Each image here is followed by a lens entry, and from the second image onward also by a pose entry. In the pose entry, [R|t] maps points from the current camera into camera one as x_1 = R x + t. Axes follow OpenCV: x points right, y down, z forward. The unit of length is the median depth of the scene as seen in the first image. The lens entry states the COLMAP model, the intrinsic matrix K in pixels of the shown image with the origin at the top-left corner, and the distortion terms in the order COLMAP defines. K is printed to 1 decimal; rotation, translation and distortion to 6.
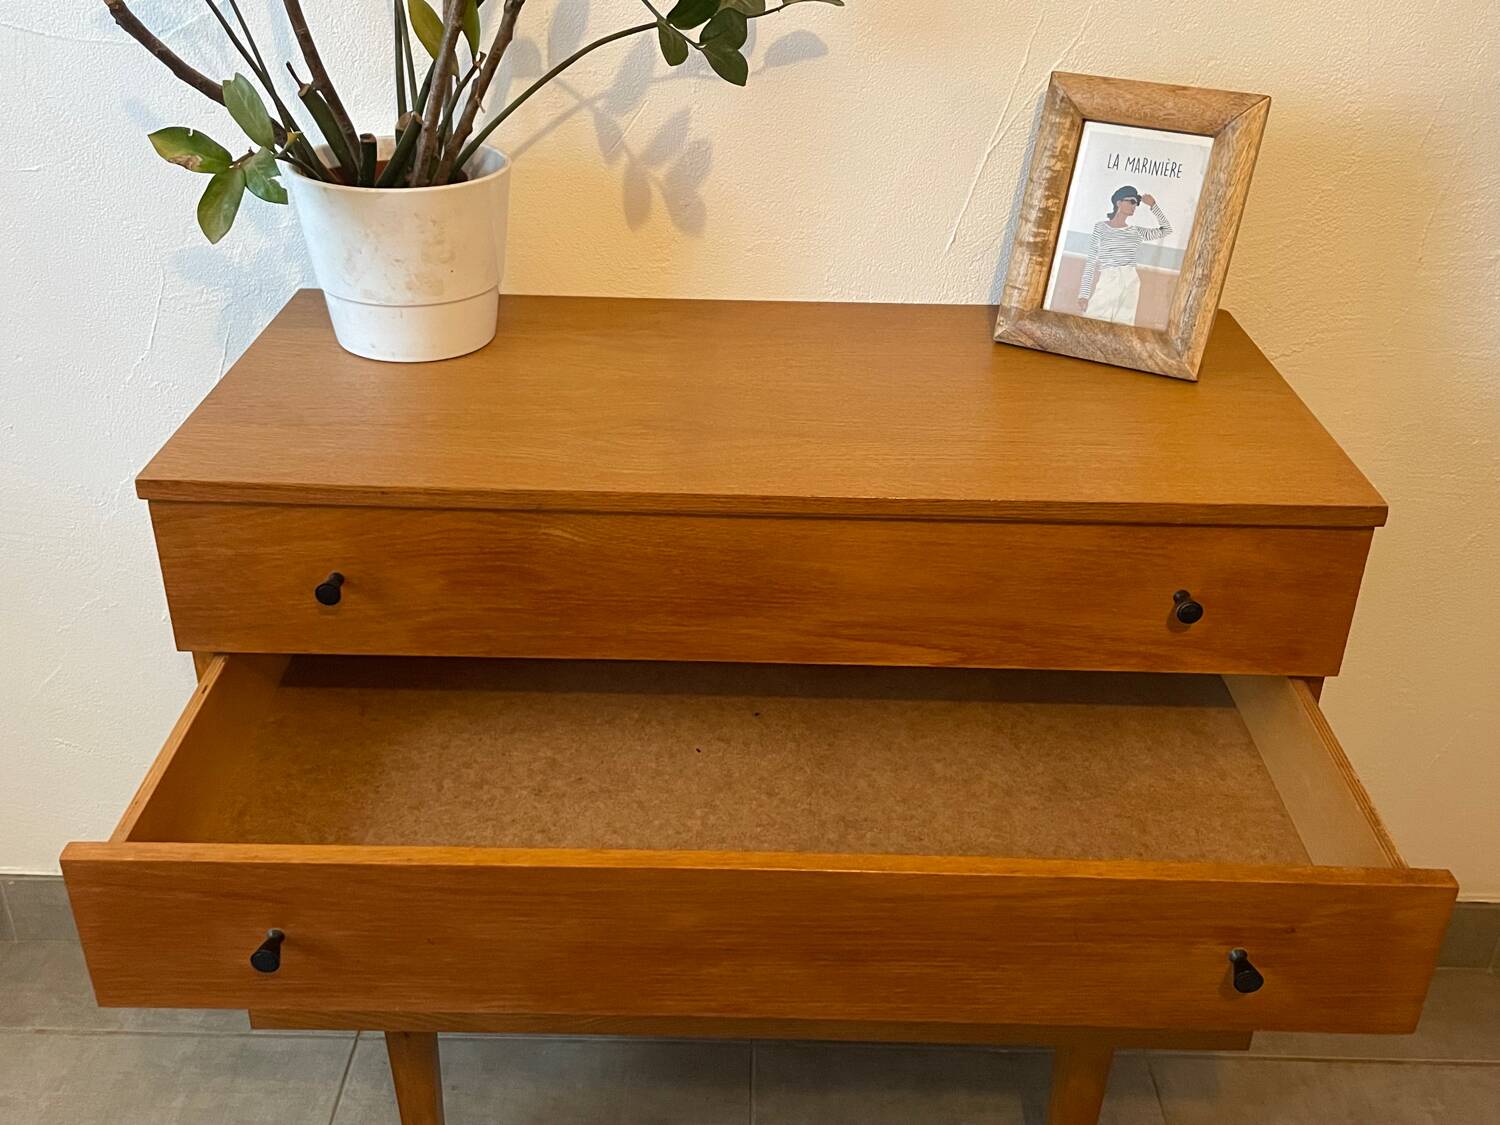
lens RADIAL K [[1485.8, 0, 744.8], [0, 1485.8, 550.9], [0, 0, 1]] dist [0.045399, 0.000000]
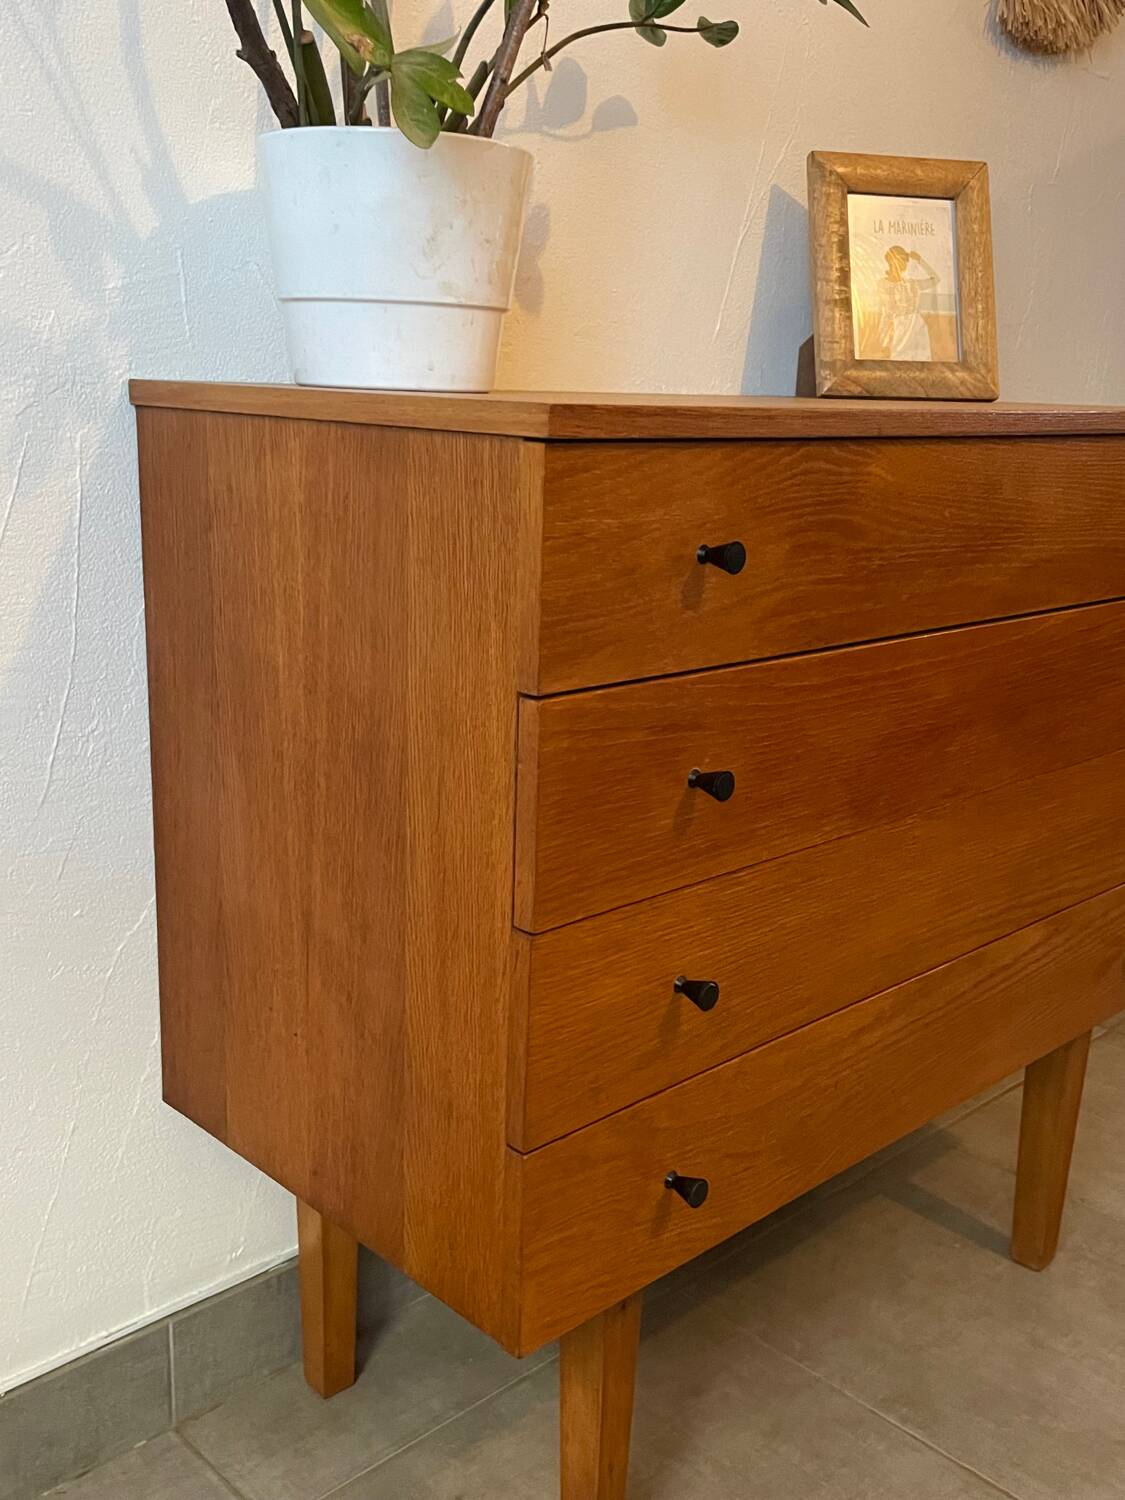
lens RADIAL K [[1485.8, 0, 560.7], [0, 1485.8, 739.7], [0, 0, 1]] dist [0.045399, 0.000000]
pose [[0.709400, -0.162781, 0.685750, -0.776379], [0.319491, 0.941528, -0.107012, 0.149974], [-0.628233, 0.295005, 0.719927, 0.470023]]
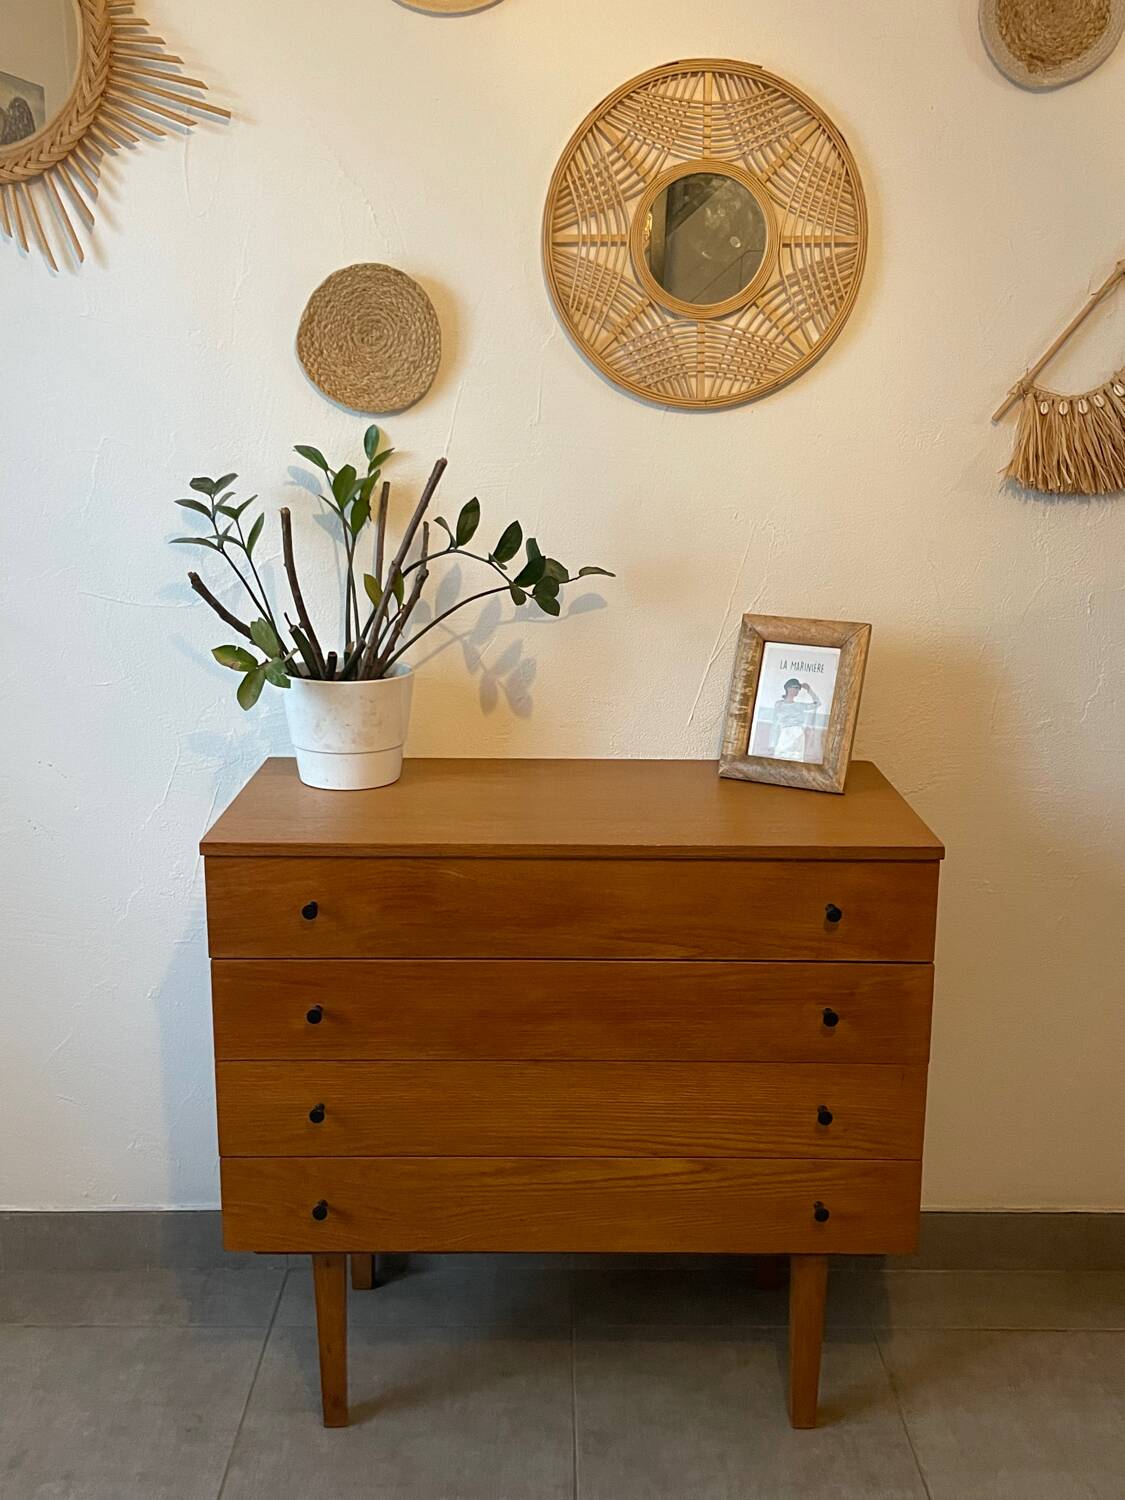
lens RADIAL K [[1485.8, 0, 561.1], [0, 1485.8, 721.5], [0, 0, 1]] dist [0.045399, 0.000000]
pose [[0.999828, -0.014640, 0.011362, -0.016146], [0.017209, 0.960994, -0.276034, 0.250502], [-0.006878, 0.276182, 0.961081, -0.558167]]
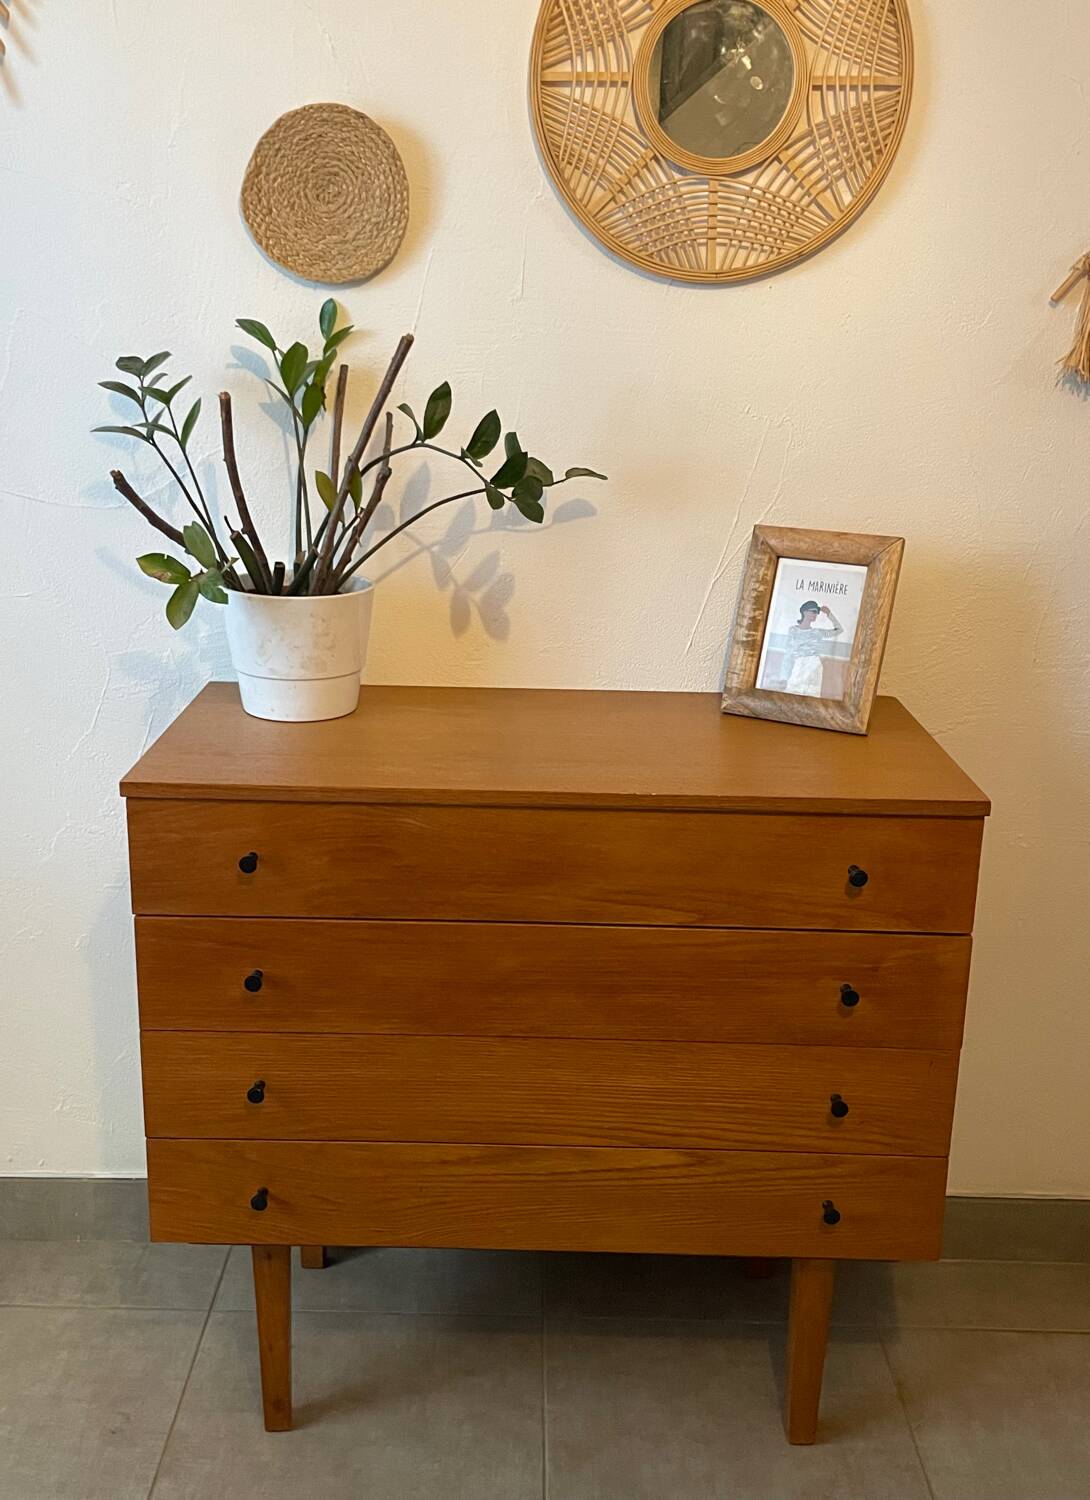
lens RADIAL K [[1485.3, 0, 517.3], [0, 1485.3, 718.0], [0, 0, 1]] dist [0.043073, 0.000000]
pose [[0.999999, 0.000573, -0.001505, -0.019093], [-0.000897, 0.974365, -0.224971, 0.185216], [0.001338, 0.224972, 0.974364, -0.354825]]
